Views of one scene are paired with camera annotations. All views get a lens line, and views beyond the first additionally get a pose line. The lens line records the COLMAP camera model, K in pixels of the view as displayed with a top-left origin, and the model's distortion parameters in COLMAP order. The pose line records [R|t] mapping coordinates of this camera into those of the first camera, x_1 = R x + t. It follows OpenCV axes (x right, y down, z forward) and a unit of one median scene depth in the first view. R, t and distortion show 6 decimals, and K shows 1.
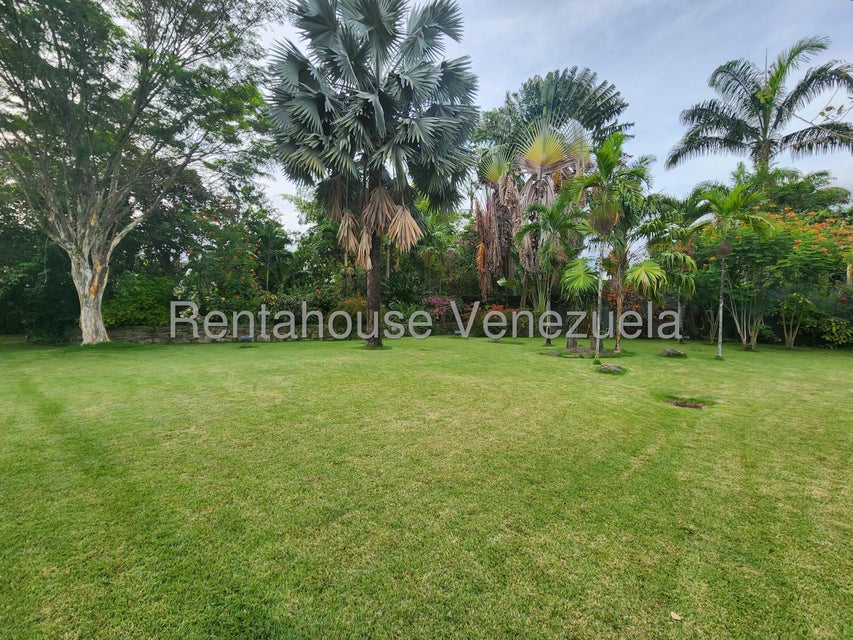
lens RADIAL K [[342.8, 0, 426.5], [0, 342.8, 320.0], [0, 0, 1]] dist [0.000962, 0.000402]
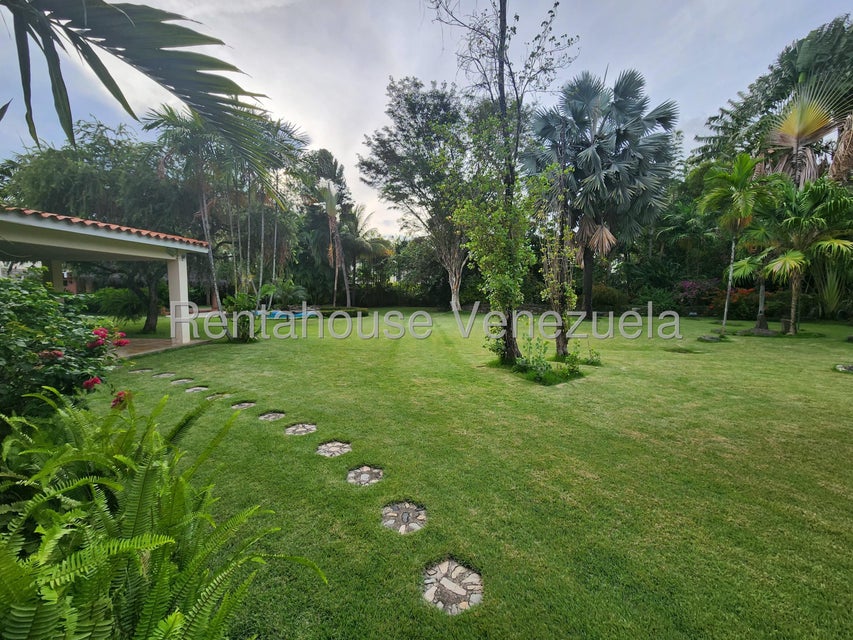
lens RADIAL K [[352.1, 0, 428.8], [0, 352.1, 318.0], [0, 0, 1]] dist [-0.000164, 0.001141]
pose [[0.622929, 0.049654, -0.780701, 0.516437], [-0.013651, 0.998522, 0.052616, -0.001849], [0.782159, -0.022118, 0.622686, -0.407169]]
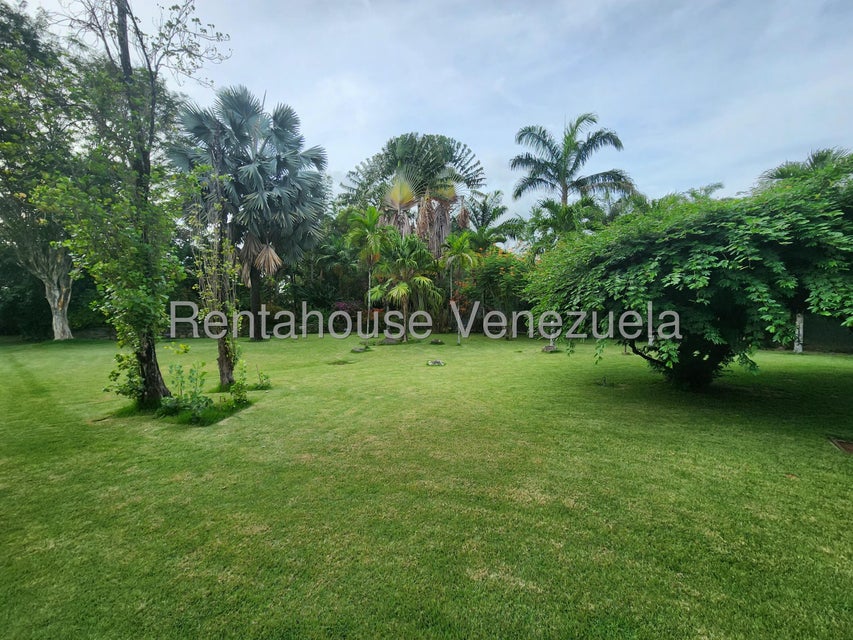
lens RADIAL K [[352.1, 0, 428.8], [0, 352.1, 318.0], [0, 0, 1]] dist [-0.000164, 0.001141]
pose [[0.999670, -0.009546, -0.023836, 0.509219], [0.009457, 0.999948, -0.003814, -0.003905], [0.023871, 0.003587, 0.999709, -0.381031]]
